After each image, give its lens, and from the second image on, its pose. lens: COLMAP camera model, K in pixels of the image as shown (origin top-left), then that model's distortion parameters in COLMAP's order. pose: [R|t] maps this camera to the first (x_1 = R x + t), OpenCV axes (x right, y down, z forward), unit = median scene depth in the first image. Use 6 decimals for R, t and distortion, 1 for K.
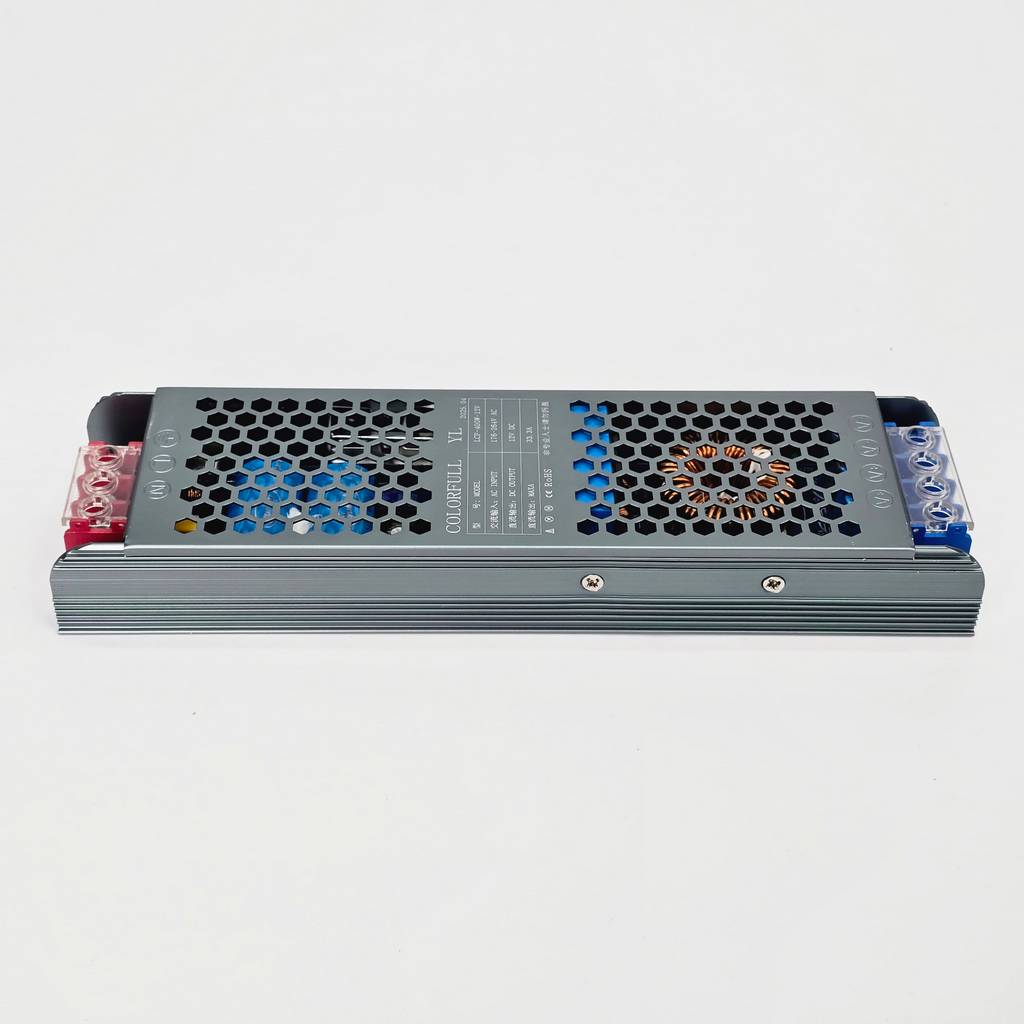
lens RADIAL K [[1823.8, 0, 512.0], [0, 1823.8, 512.0], [0, 0, 1]] dist [0.248817, 0.027877]
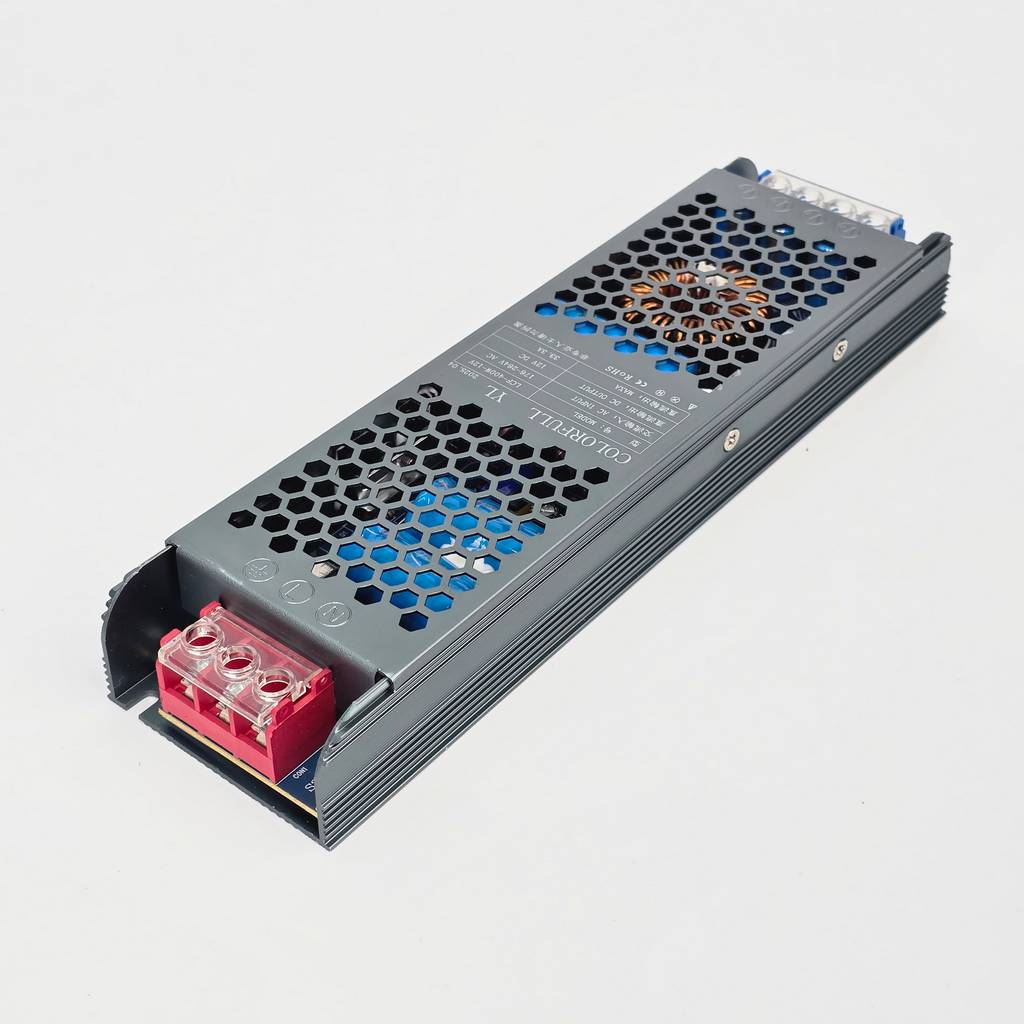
lens RADIAL K [[1823.8, 0, 512.0], [0, 1823.8, 512.0], [0, 0, 1]] dist [0.248817, 0.027877]
pose [[0.645637, -0.504653, 0.573130, -0.541193], [0.523348, 0.838962, 0.149167, -0.118553], [-0.556111, 0.203638, 0.805774, 0.327010]]
